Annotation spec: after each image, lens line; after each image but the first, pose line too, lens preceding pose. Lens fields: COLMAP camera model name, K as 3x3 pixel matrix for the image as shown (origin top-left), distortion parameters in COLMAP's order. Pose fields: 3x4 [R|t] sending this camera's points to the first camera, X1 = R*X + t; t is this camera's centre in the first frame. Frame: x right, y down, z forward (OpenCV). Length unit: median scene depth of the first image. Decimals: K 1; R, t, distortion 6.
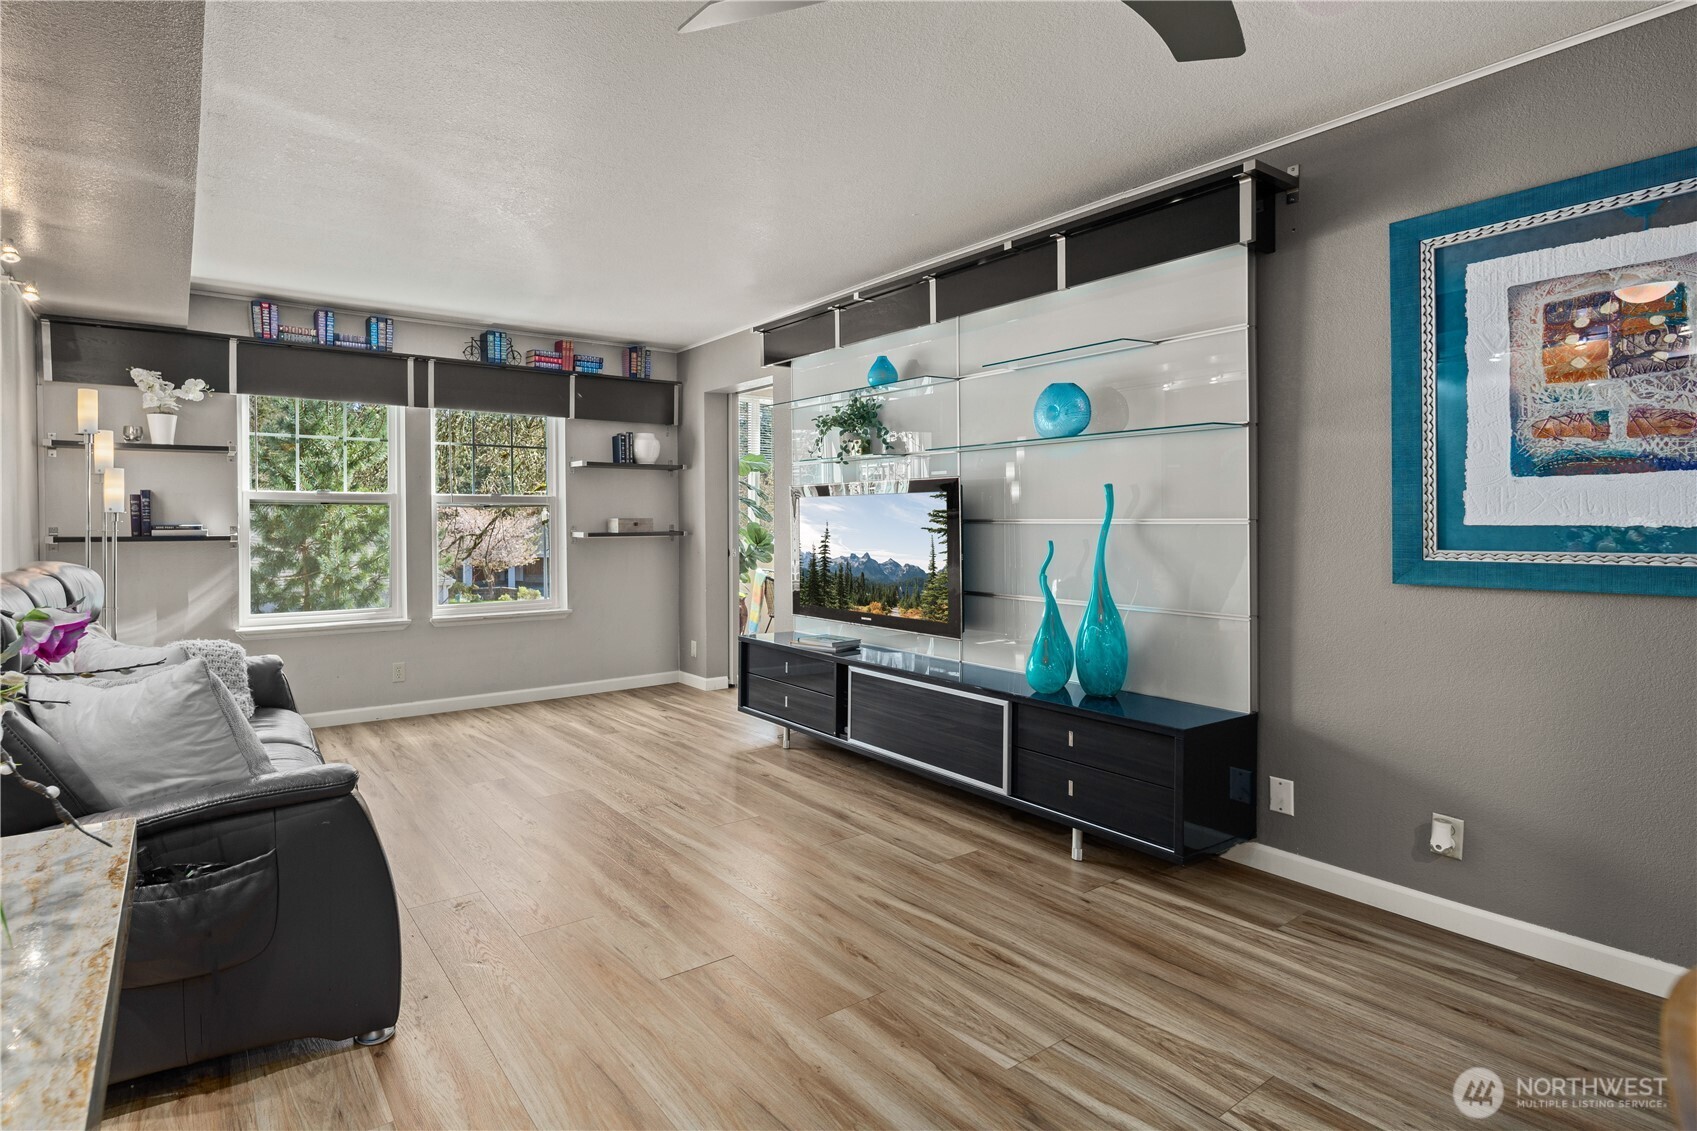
lens RADIAL K [[829.6, 0, 696.2], [0, 829.6, 534.4], [0, 0, 1]] dist [0.006733, -0.004170]
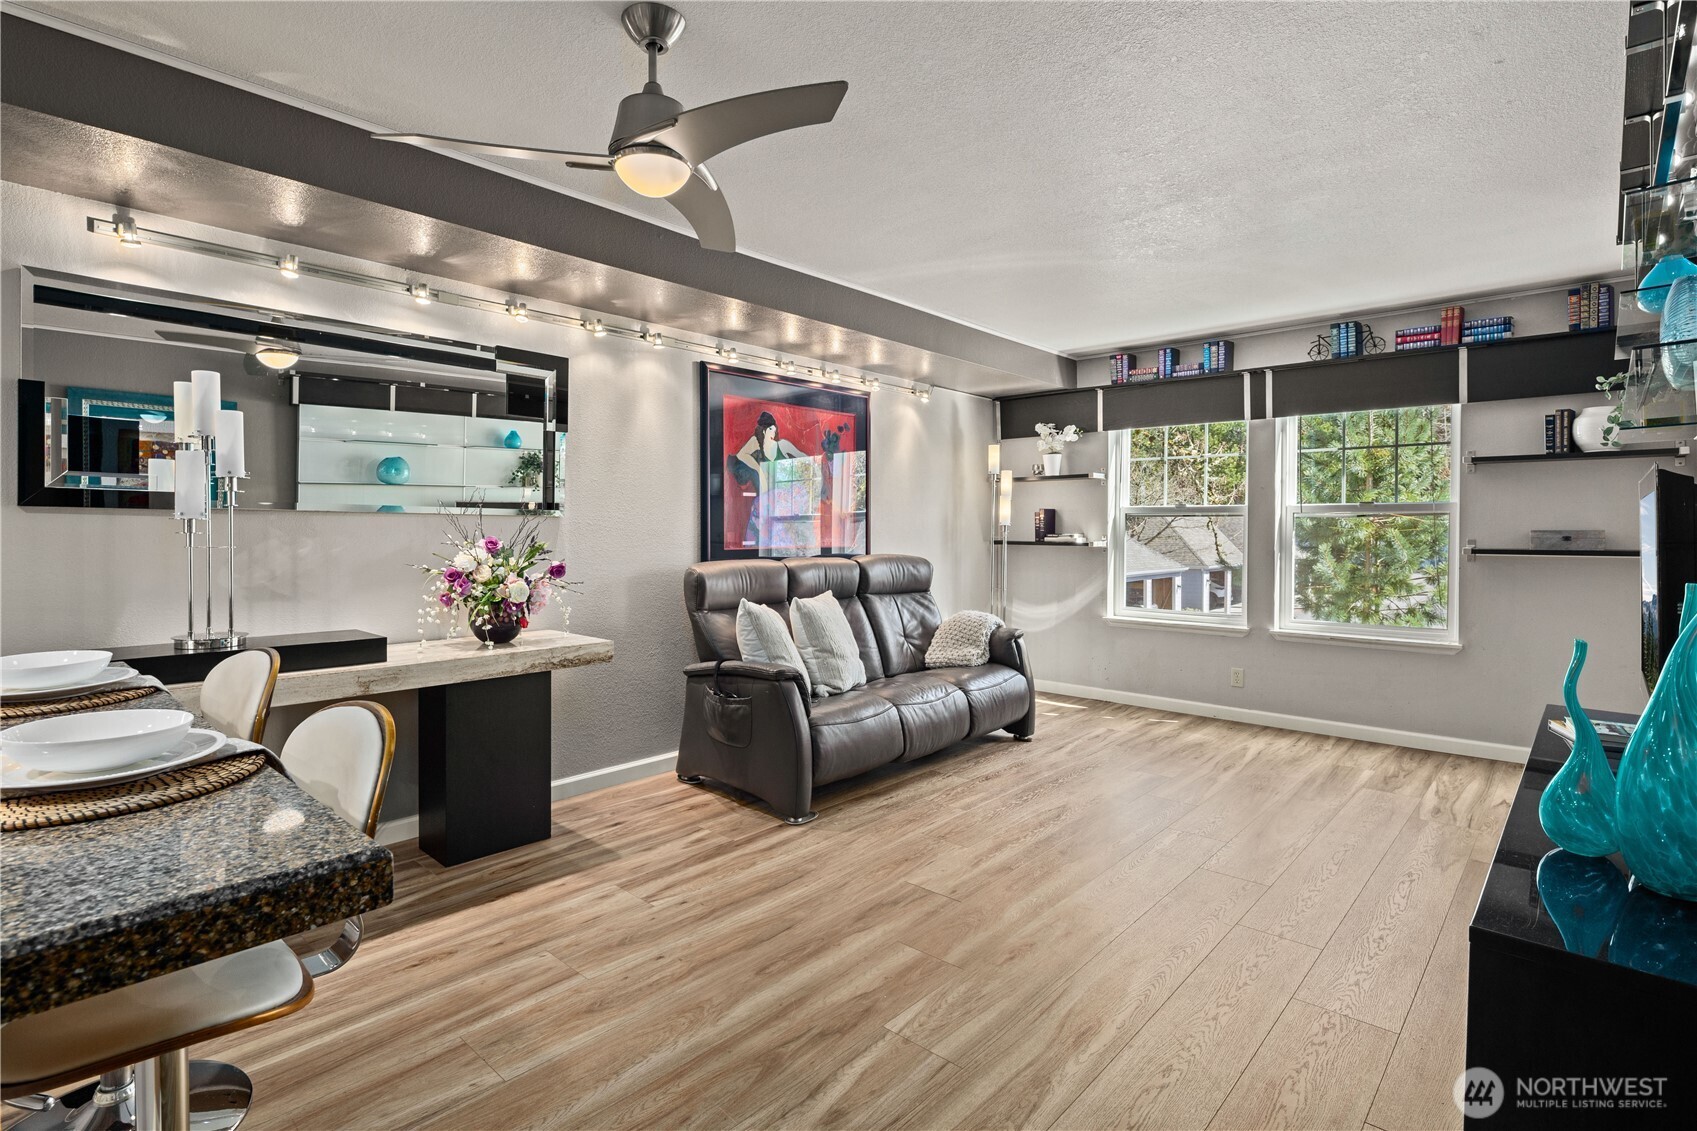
lens RADIAL K [[829.6, 0, 803.6], [0, 829.6, 540.0], [0, 0, 1]] dist [0.006733, -0.004170]
pose [[0.245247, 0.017511, -0.969303, 0.717414], [-0.016424, 0.999768, 0.013906, -0.015628], [0.969322, 0.012509, 0.245478, 0.305423]]
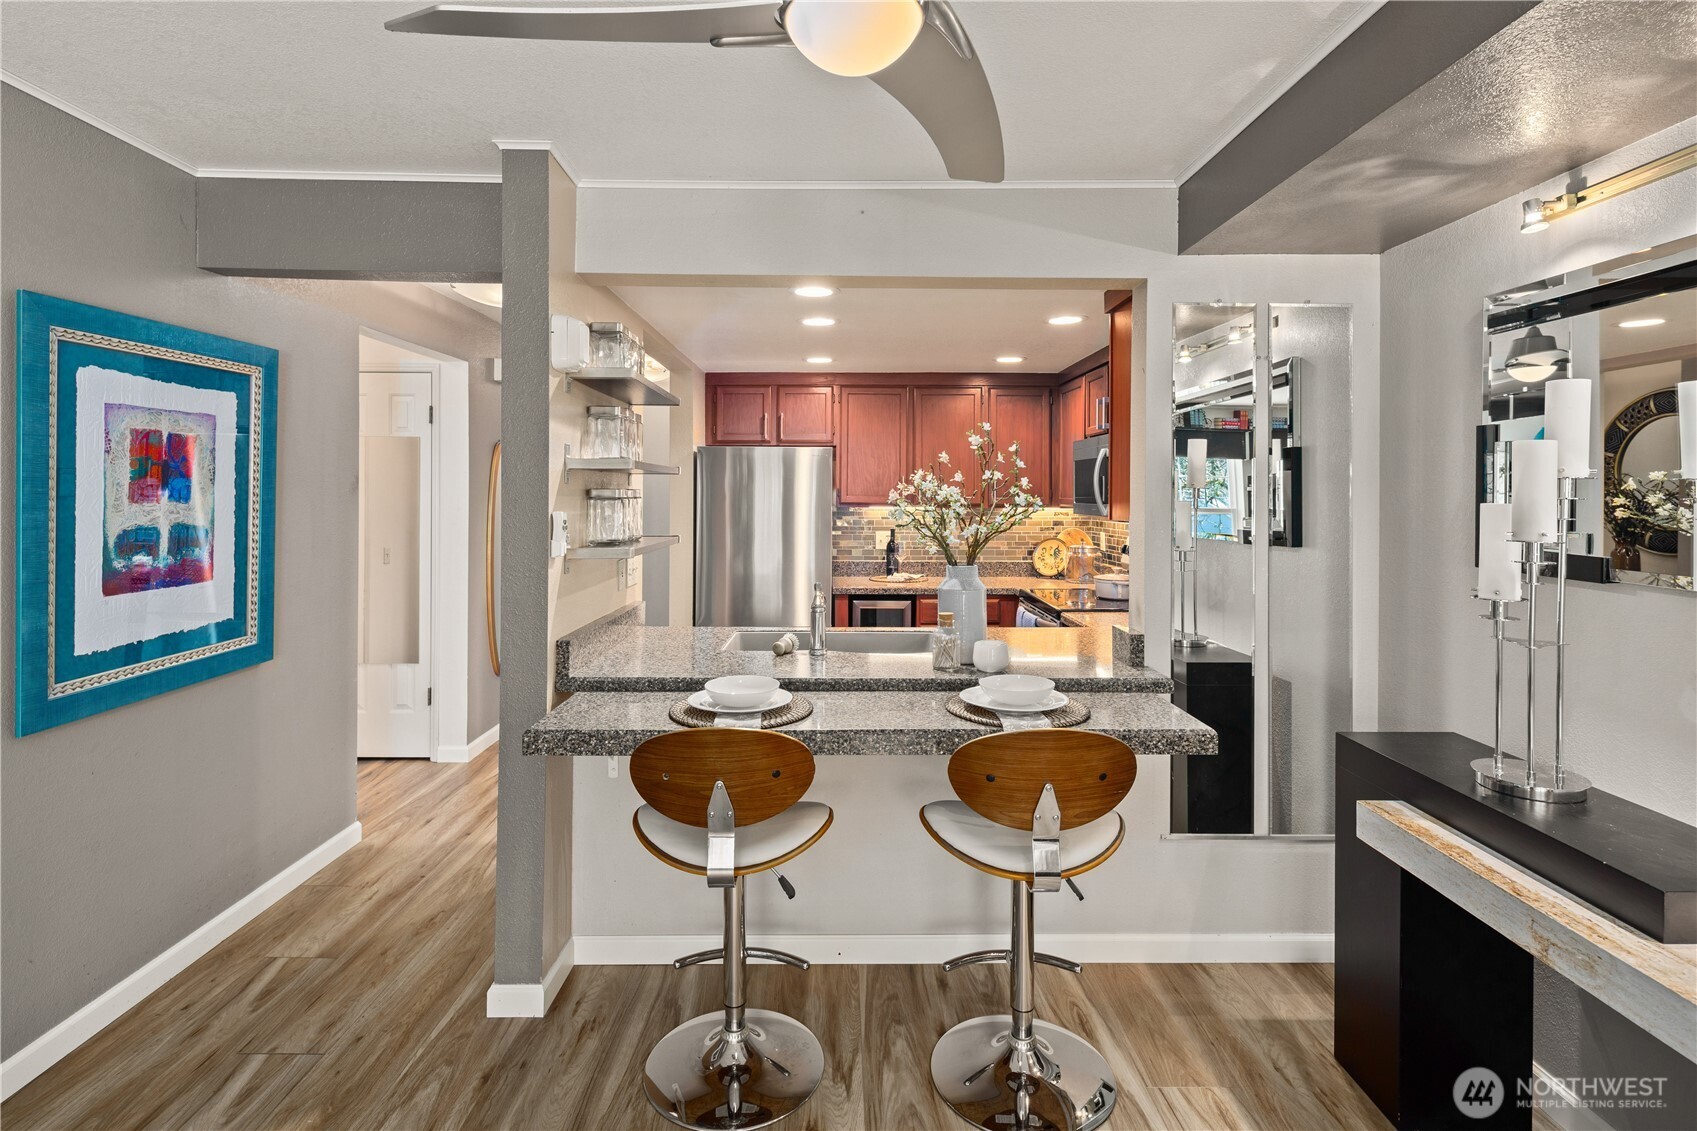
lens RADIAL K [[829.6, 0, 847.2], [0, 829.6, 499.9], [0, 0, 1]] dist [0.006733, -0.004170]
pose [[-0.854700, -0.004975, 0.519098, -0.010050], [0.004543, 0.999844, 0.017062, -0.084574], [-0.519102, 0.016941, -0.854544, 0.604772]]
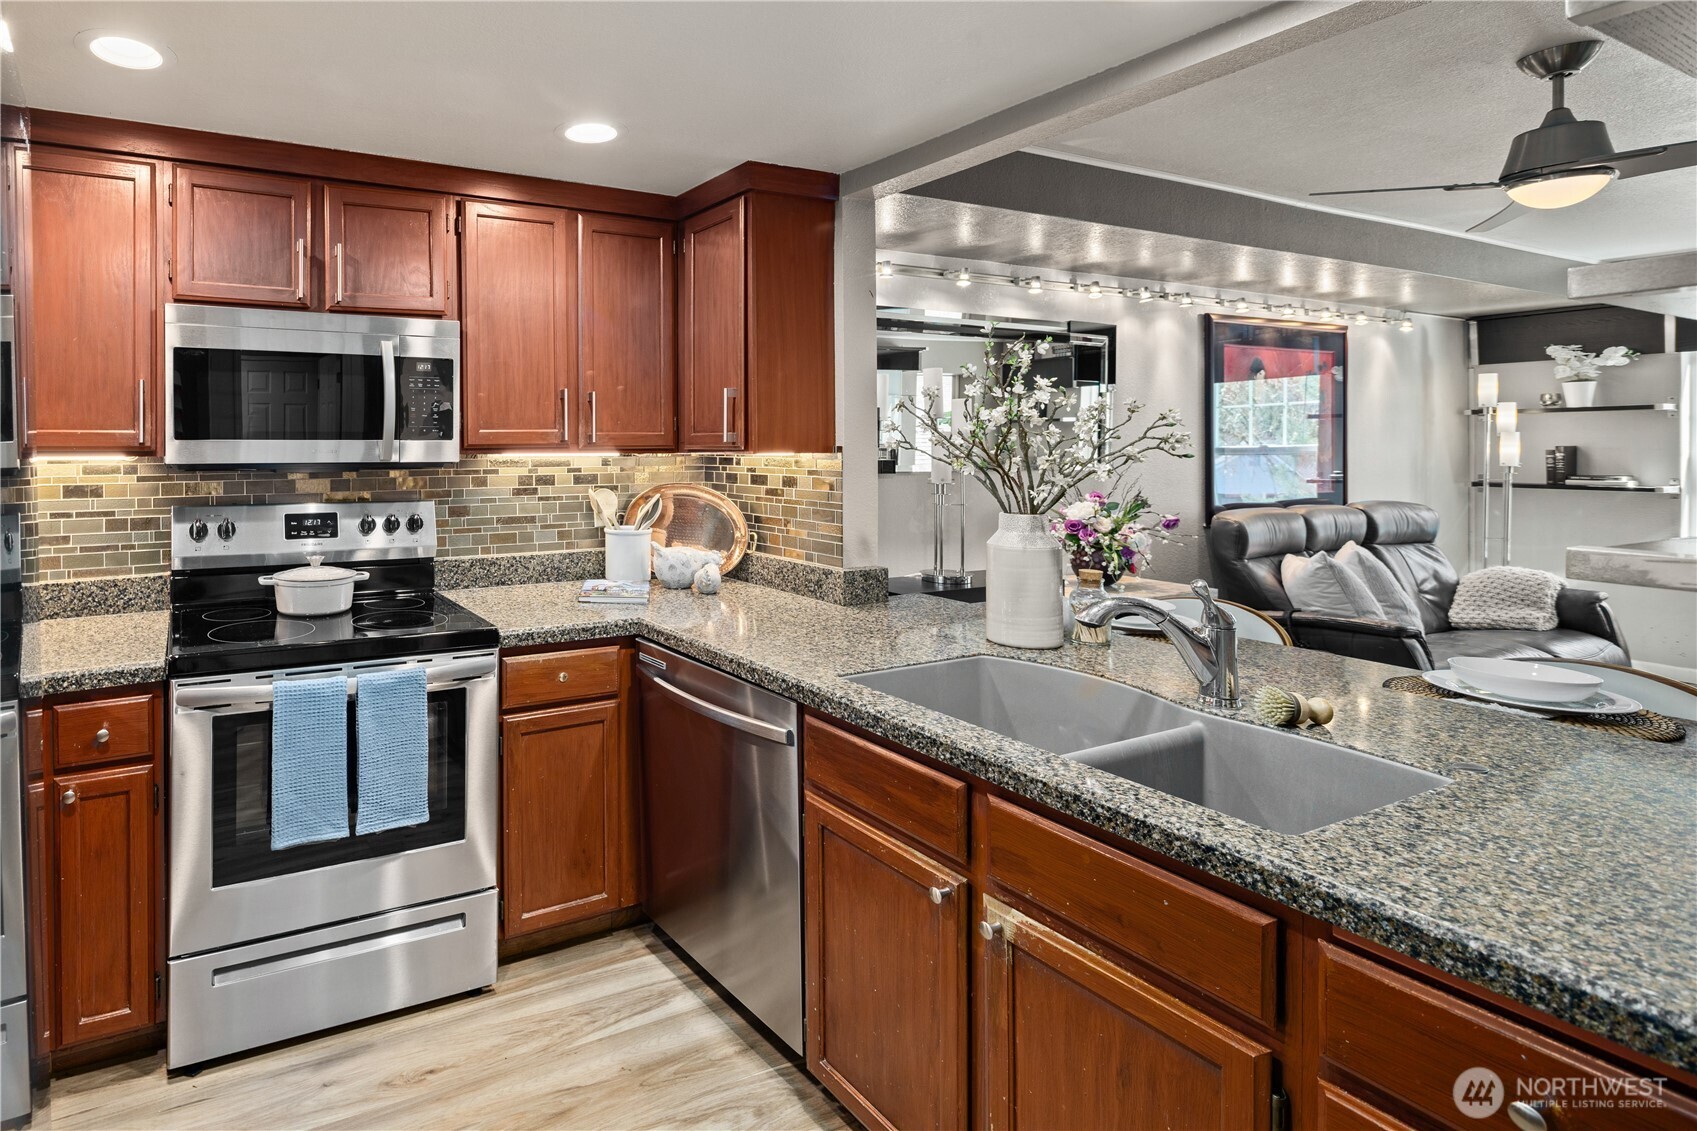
lens RADIAL K [[829.6, 0, 537.3], [0, 829.6, 451.4], [0, 0, 1]] dist [0.006733, -0.004170]
pose [[-0.155292, 0.010074, -0.987817, 0.880978], [-0.007448, 0.999908, 0.011368, -0.056702], [0.987841, 0.009123, -0.155203, -0.318827]]
